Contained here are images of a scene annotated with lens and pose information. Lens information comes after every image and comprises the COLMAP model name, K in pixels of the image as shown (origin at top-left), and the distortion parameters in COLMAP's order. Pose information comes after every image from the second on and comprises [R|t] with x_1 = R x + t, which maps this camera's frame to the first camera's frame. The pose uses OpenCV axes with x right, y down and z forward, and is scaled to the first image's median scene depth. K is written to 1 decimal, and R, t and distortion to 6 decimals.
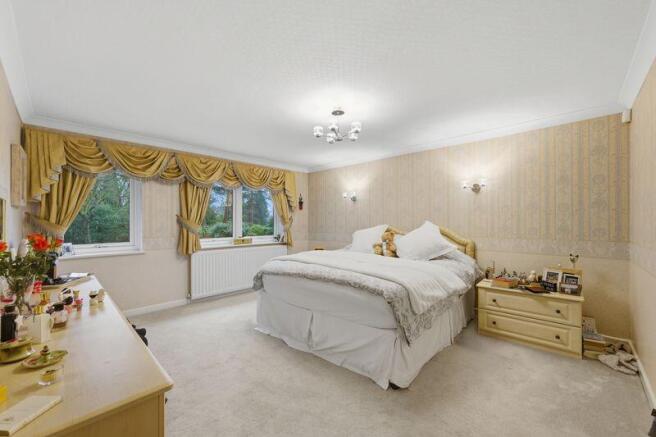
lens RADIAL K [[258.6, 0, 329.5], [0, 258.6, 218.9], [0, 0, 1]] dist [0.000971, -0.000068]
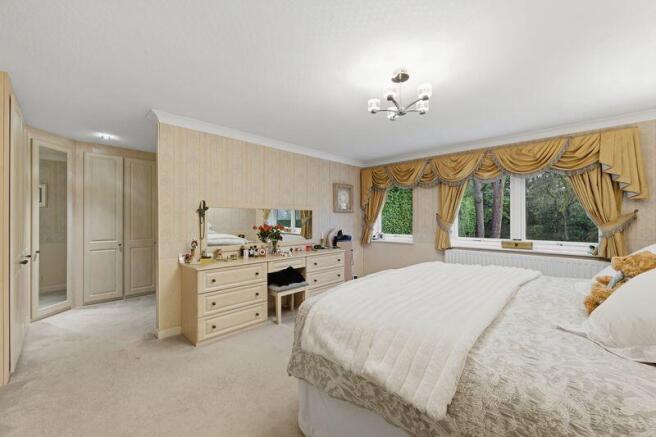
lens RADIAL K [[258.6, 0, 329.4], [0, 258.6, 219.4], [0, 0, 1]] dist [0.000971, -0.000068]
pose [[0.011502, 0.000399, -0.999934, 0.504294], [0.005440, 0.999985, 0.000462, 0.006352], [0.999919, -0.005445, 0.011500, 0.502783]]
